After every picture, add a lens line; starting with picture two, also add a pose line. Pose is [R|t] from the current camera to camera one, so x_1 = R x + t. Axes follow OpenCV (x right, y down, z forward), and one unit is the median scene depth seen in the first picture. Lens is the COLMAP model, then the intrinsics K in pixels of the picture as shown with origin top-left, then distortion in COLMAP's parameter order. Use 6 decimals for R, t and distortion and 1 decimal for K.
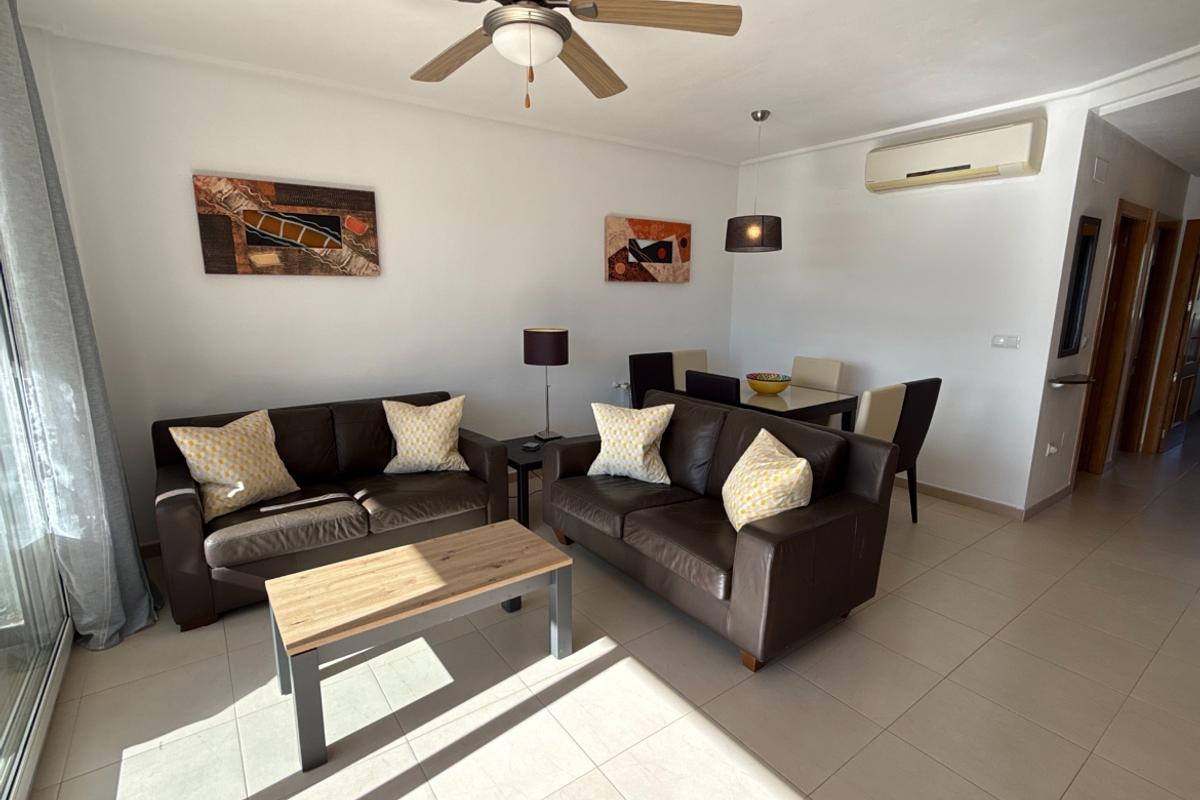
lens RADIAL K [[565.7, 0, 600.0], [0, 565.7, 400.0], [0, 0, 1]] dist [0.001470, 0.000097]
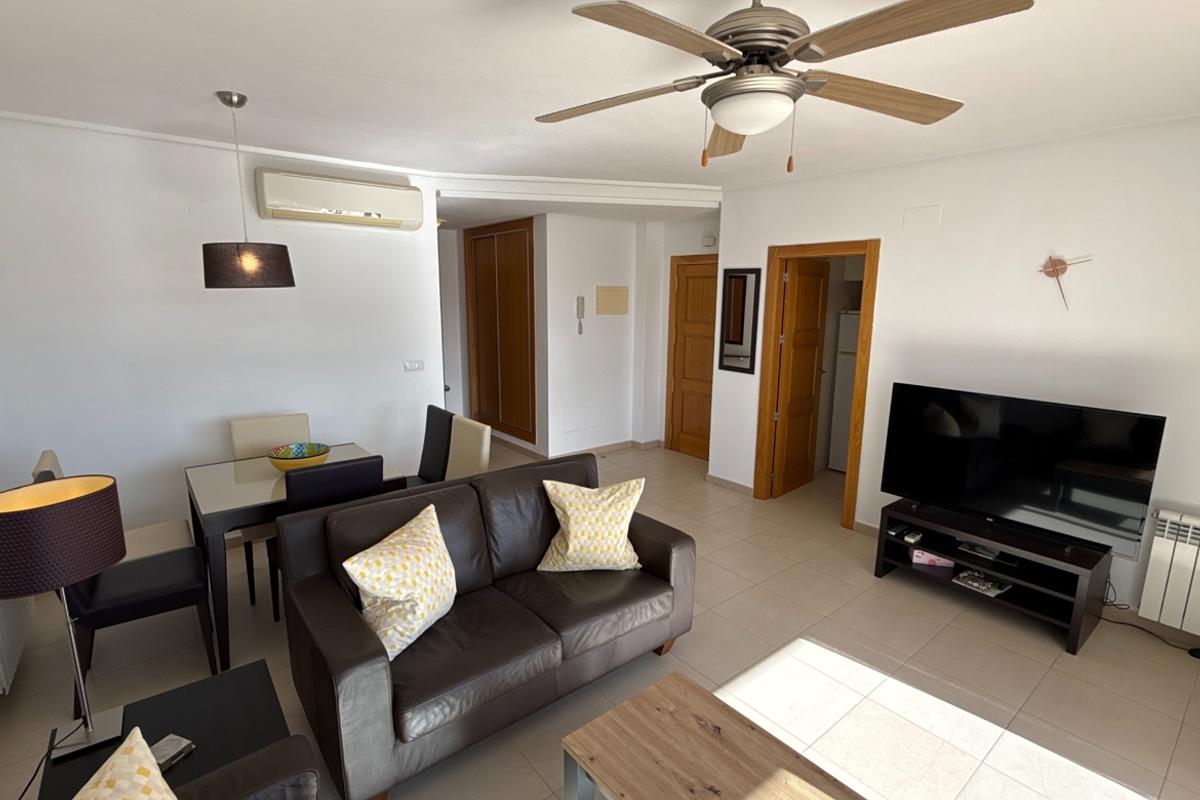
lens RADIAL K [[569.4, 0, 600.0], [0, 569.4, 400.0], [0, 0, 1]] dist [-0.002507, -0.000323]
pose [[-0.016539, -0.229732, 0.973113, -0.511424], [0.185848, 0.955580, 0.228752, -0.226807], [-0.982439, 0.184634, 0.026890, 0.615580]]
